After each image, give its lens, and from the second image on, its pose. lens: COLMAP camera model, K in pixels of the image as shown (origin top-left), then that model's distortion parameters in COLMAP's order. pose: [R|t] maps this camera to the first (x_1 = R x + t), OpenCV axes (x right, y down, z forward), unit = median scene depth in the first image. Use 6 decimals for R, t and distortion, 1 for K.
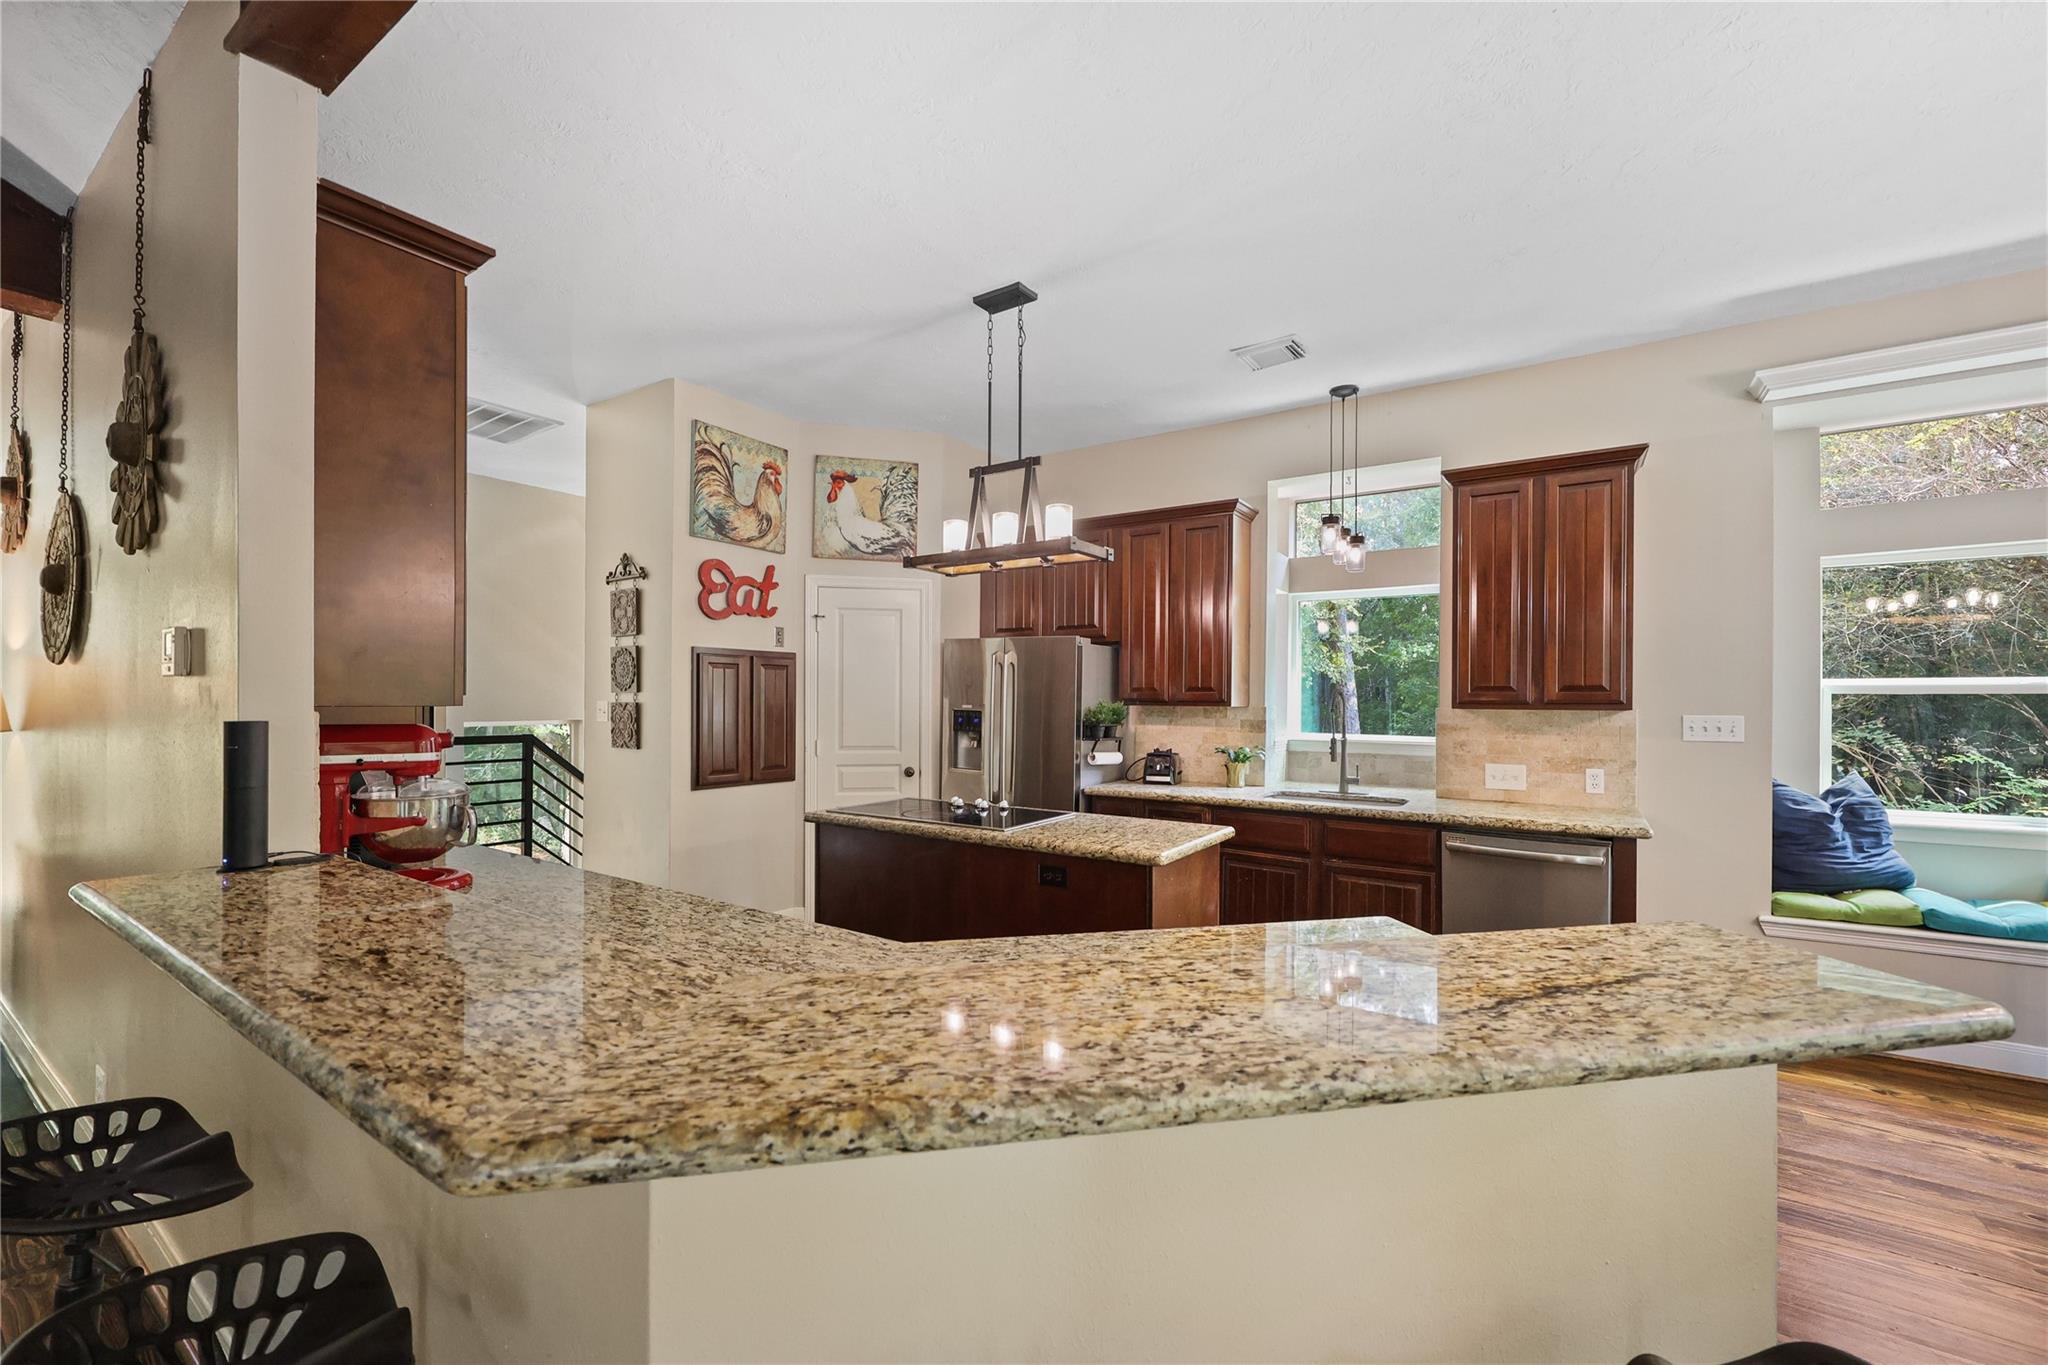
lens RADIAL K [[827.2, 0, 1011.9], [0, 827.2, 696.9], [0, 0, 1]] dist [-0.000166, 0.000459]
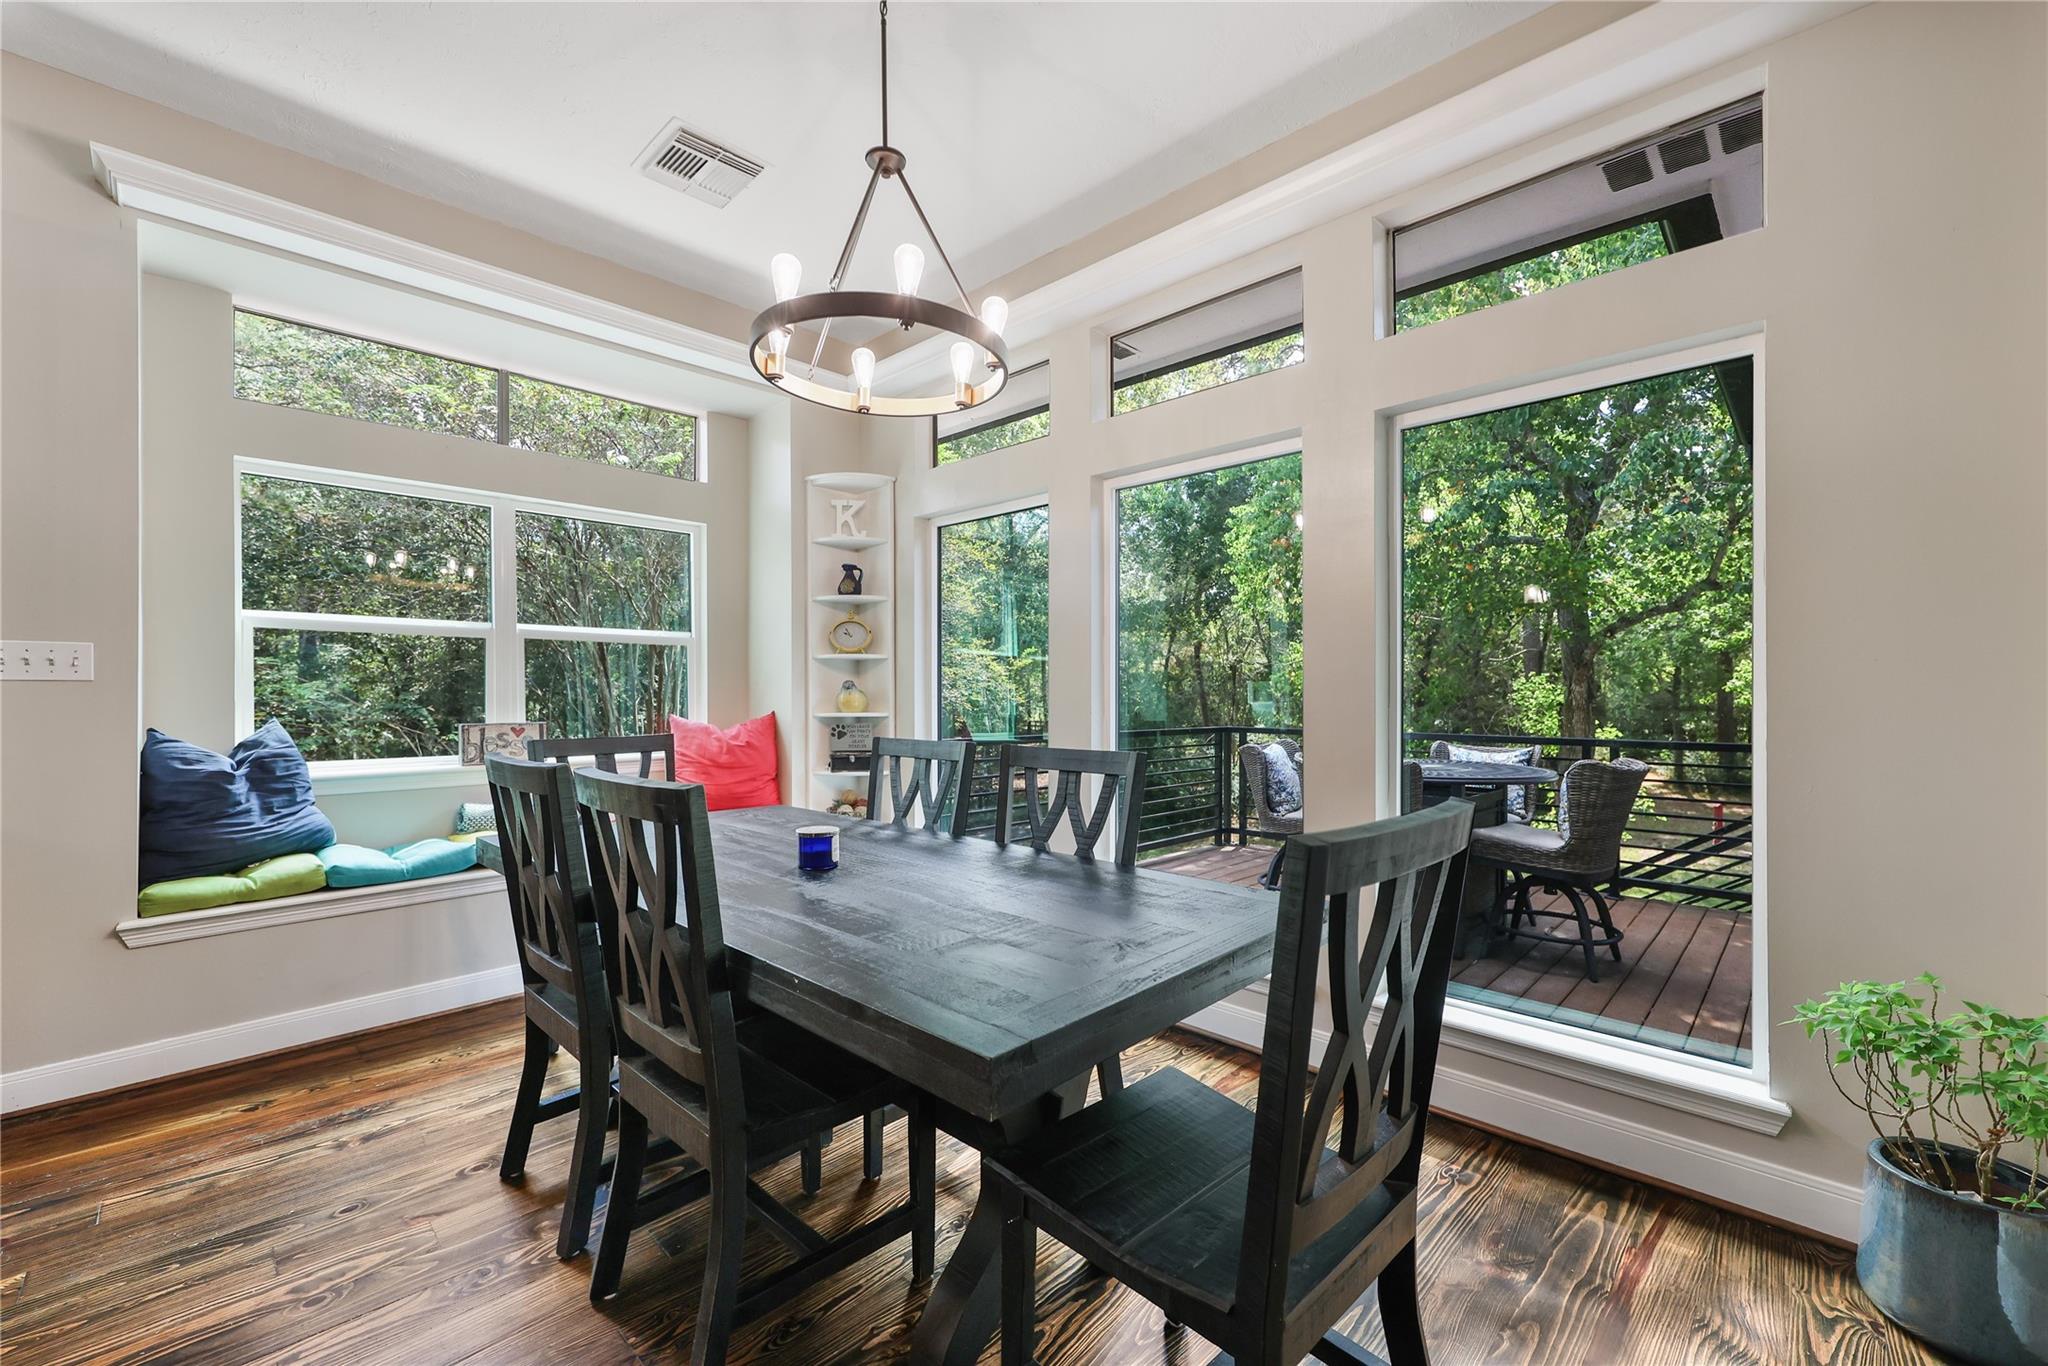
lens RADIAL K [[827.2, 0, 1017.6], [0, 827.2, 695.8], [0, 0, 1]] dist [-0.000166, 0.000459]
pose [[0.173409, -0.002546, 0.984847, 0.259083], [-0.004652, 0.999983, 0.003405, 0.047736], [-0.984839, -0.005172, 0.173395, 0.089600]]
